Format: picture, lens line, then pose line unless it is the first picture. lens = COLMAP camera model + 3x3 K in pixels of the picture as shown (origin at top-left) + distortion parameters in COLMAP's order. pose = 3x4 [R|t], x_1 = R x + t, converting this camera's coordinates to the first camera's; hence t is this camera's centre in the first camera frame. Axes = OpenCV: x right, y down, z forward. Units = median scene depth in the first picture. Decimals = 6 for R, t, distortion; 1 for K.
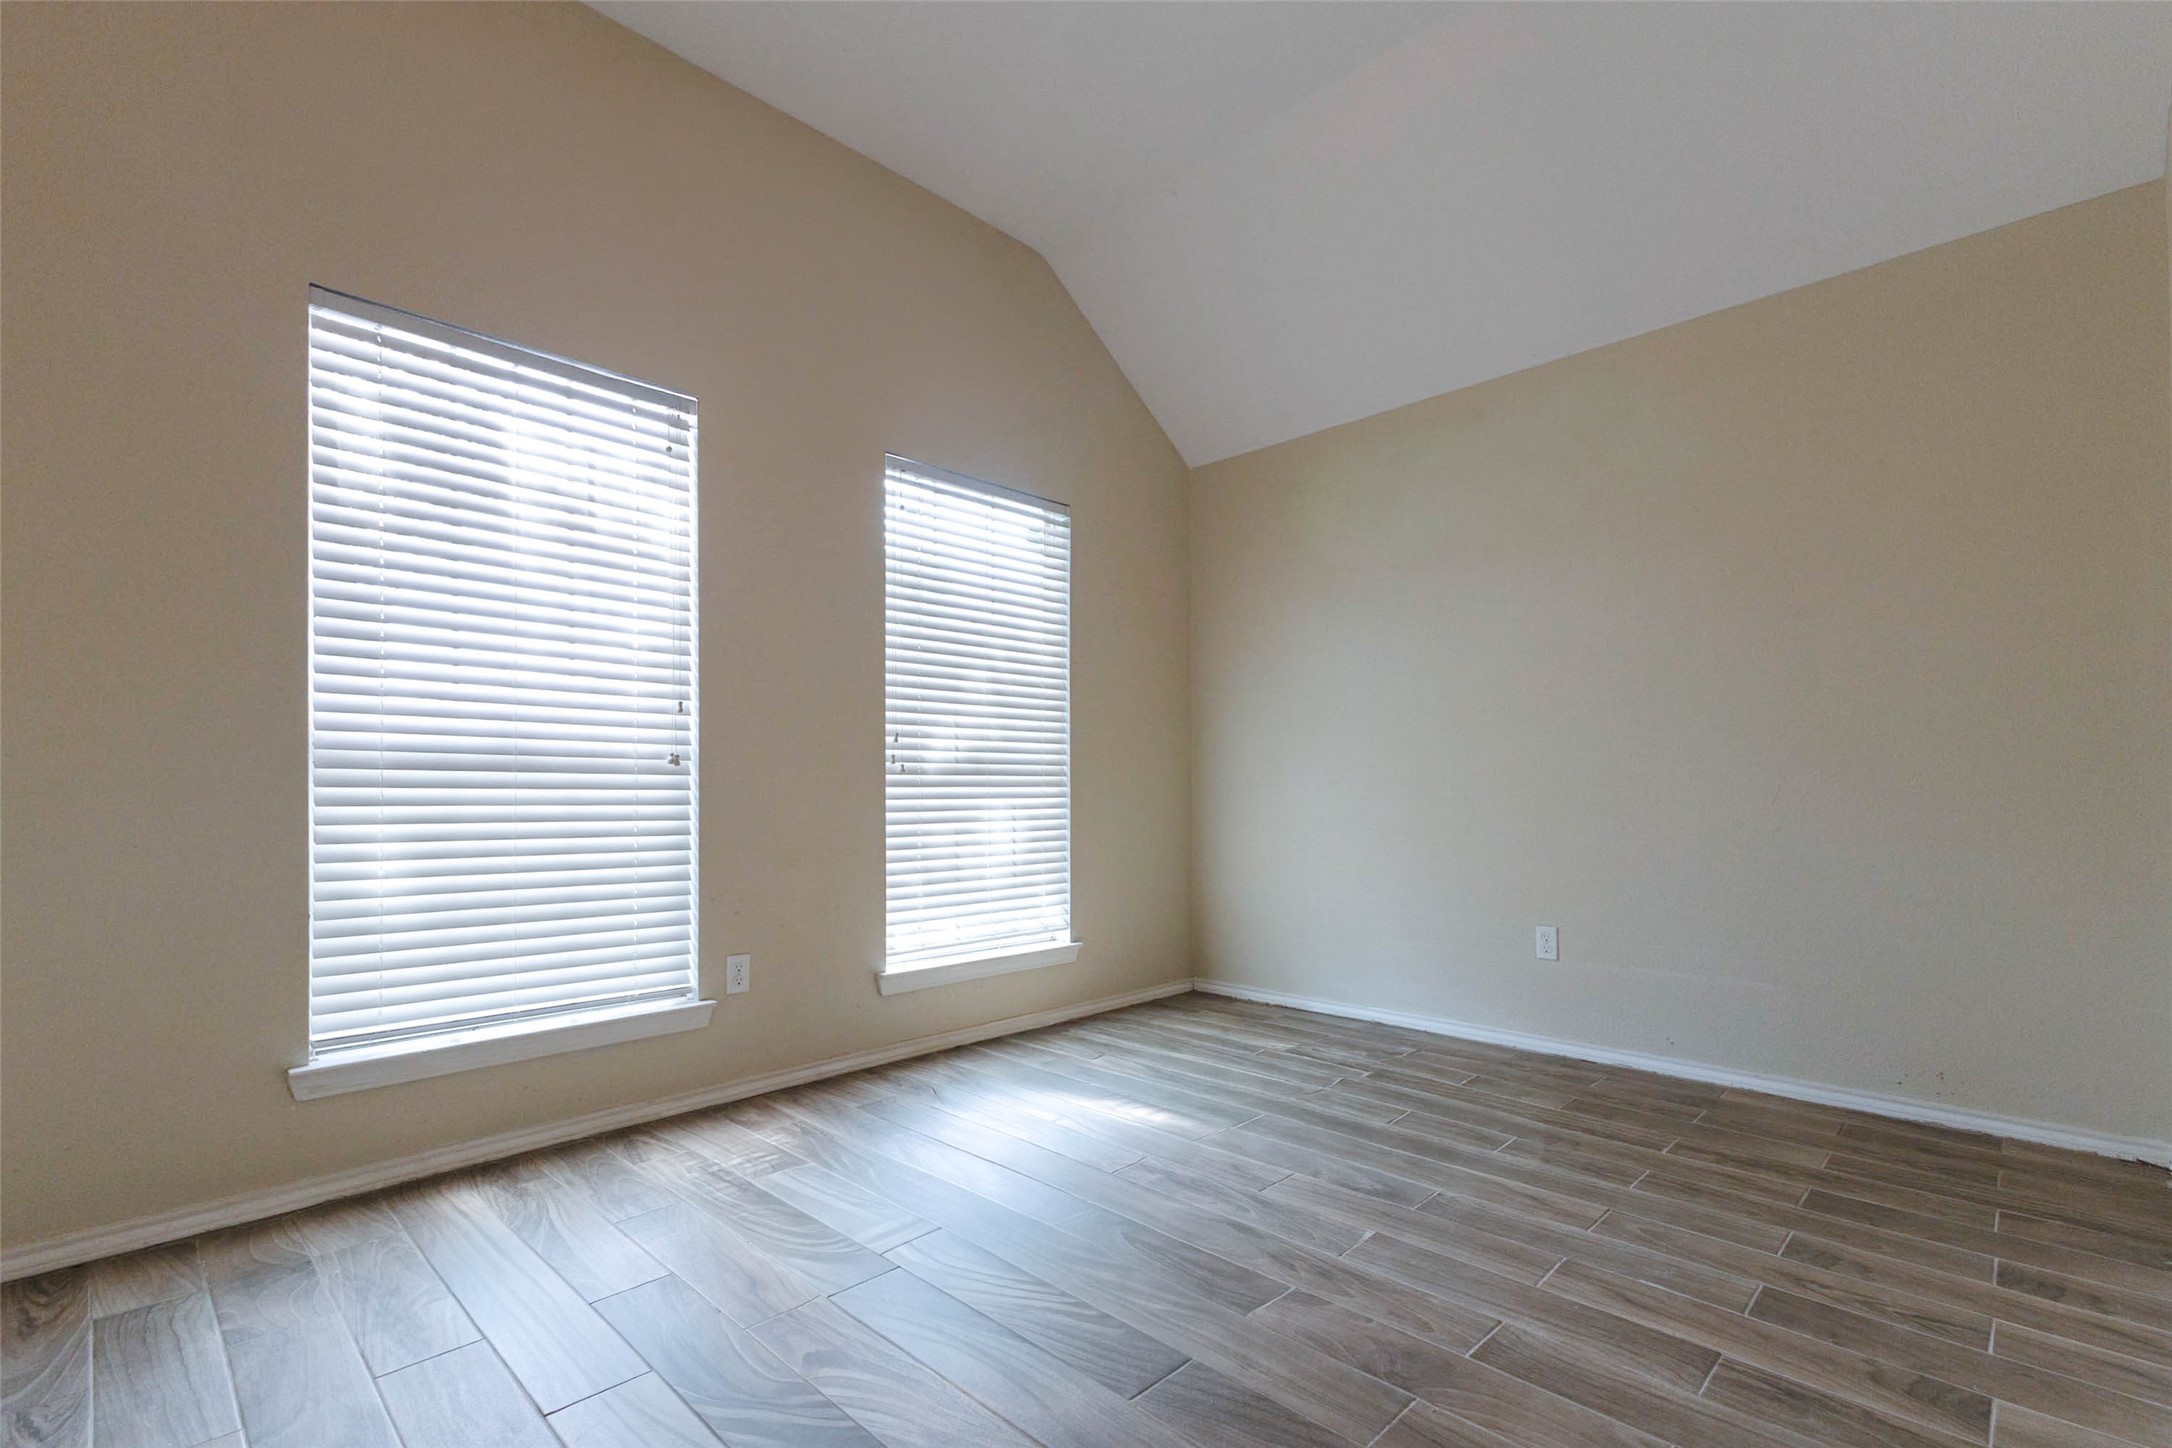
lens RADIAL K [[954.4, 0, 1079.5], [0, 954.4, 793.6], [0, 0, 1]] dist [0.012355, -0.003608]
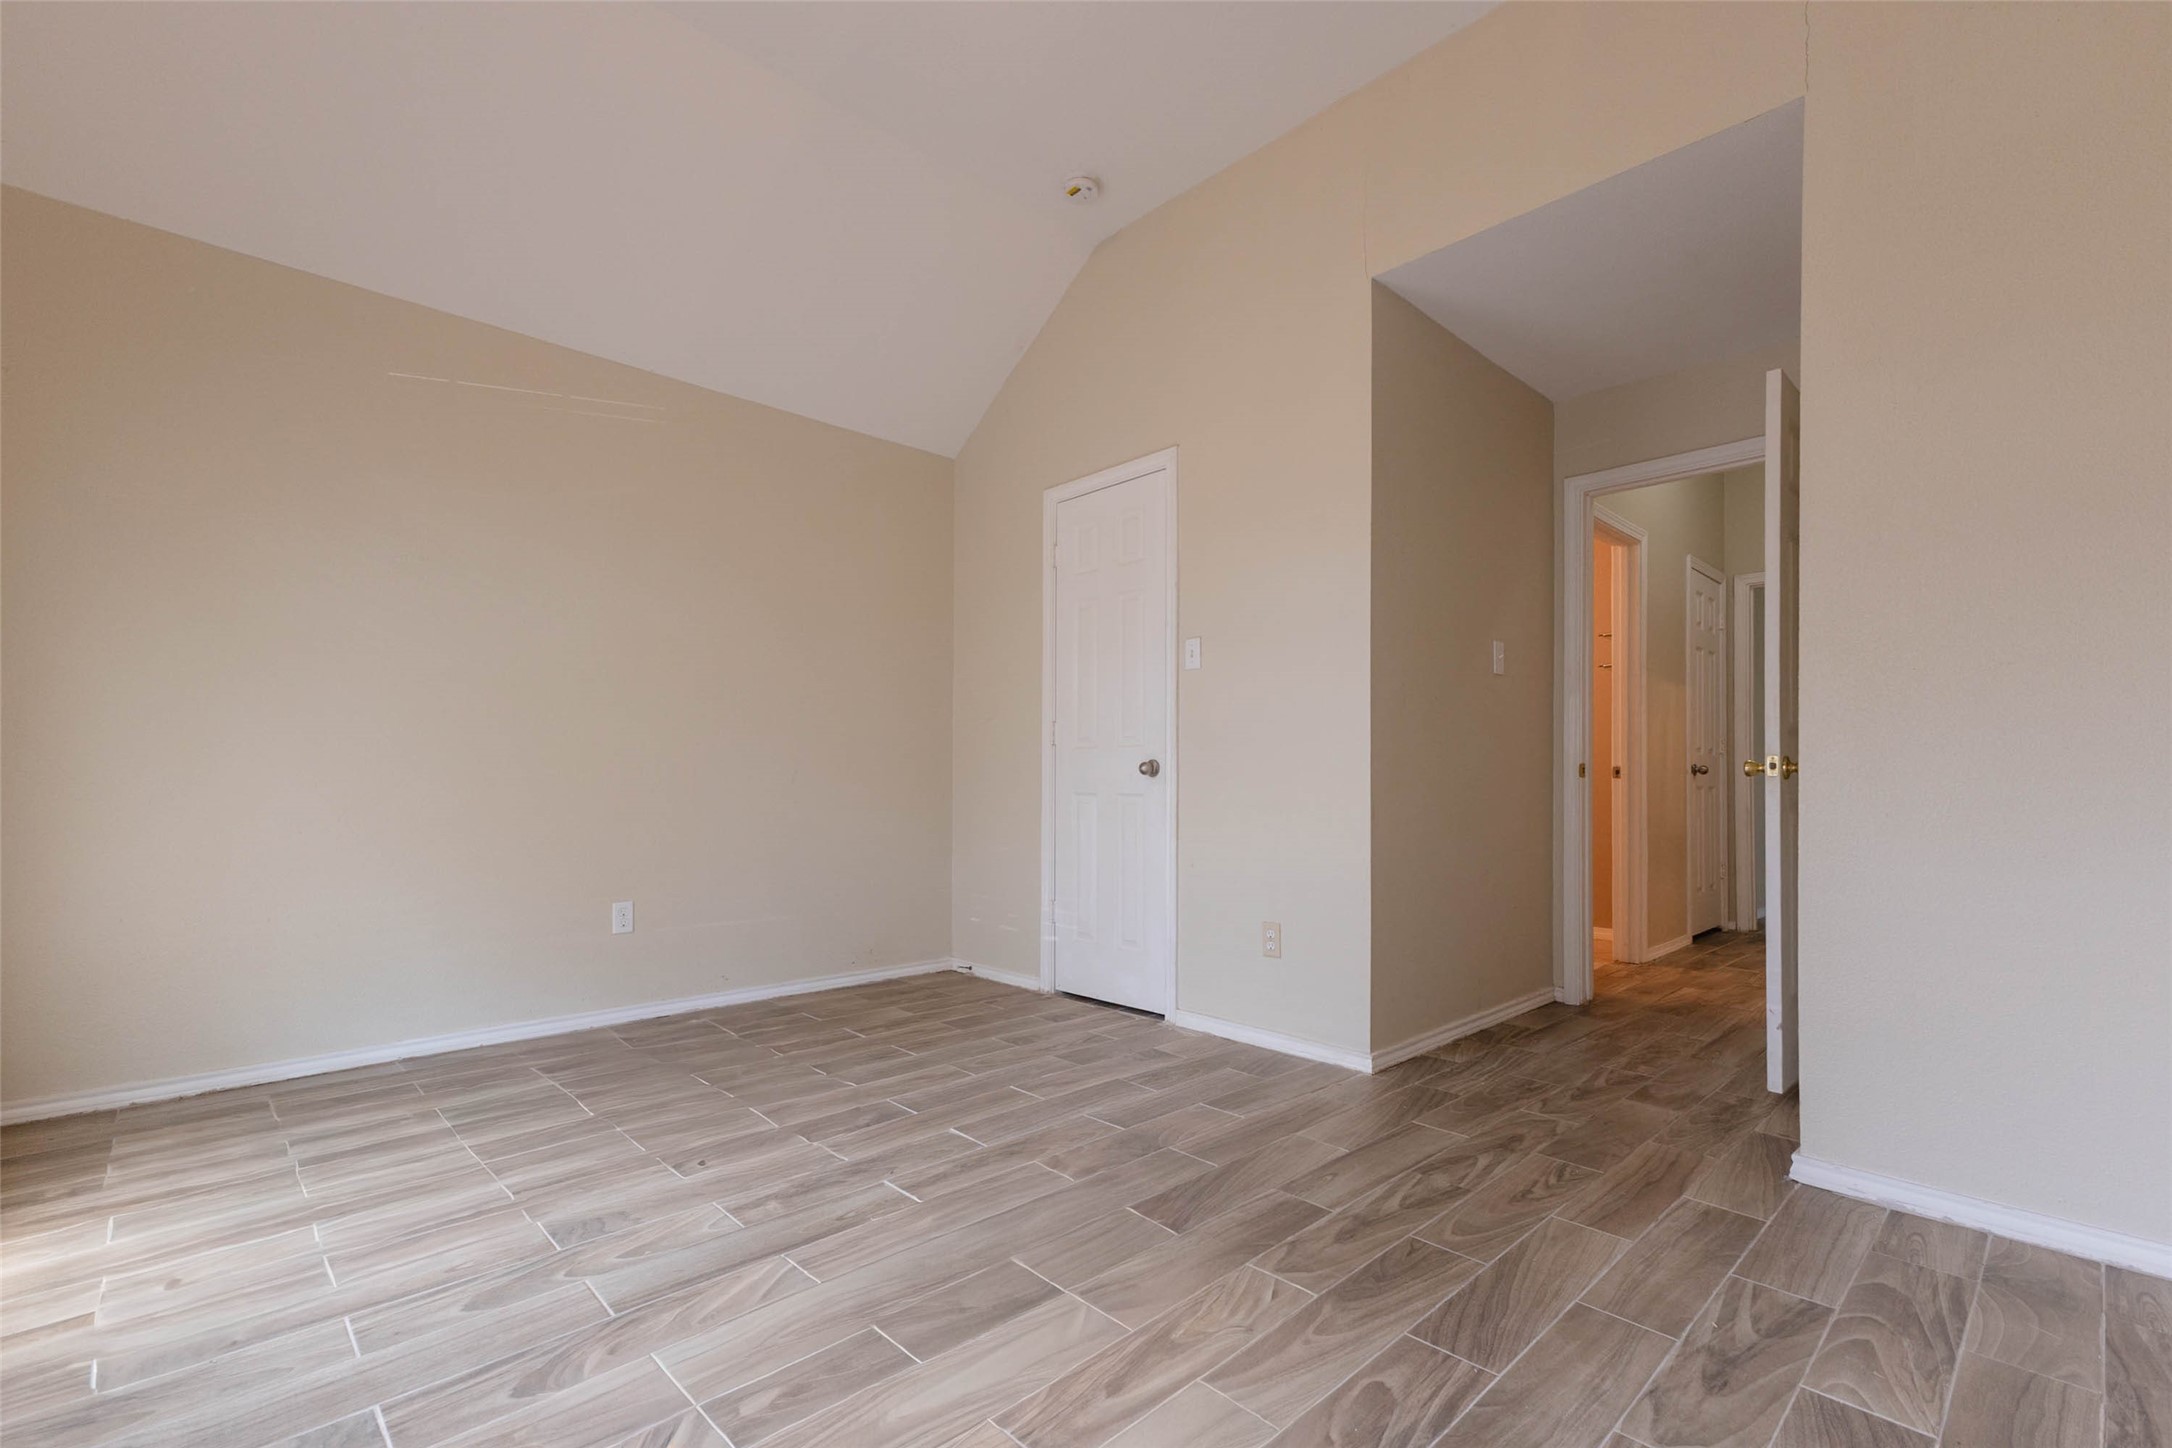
lens RADIAL K [[954.4, 0, 1075.6], [0, 954.4, 774.9], [0, 0, 1]] dist [0.012355, -0.003608]
pose [[0.046069, 0.003674, 0.998931, -0.786021], [-0.002952, 0.999989, -0.003542, 0.002411], [-0.998934, -0.002786, 0.046080, 0.666558]]
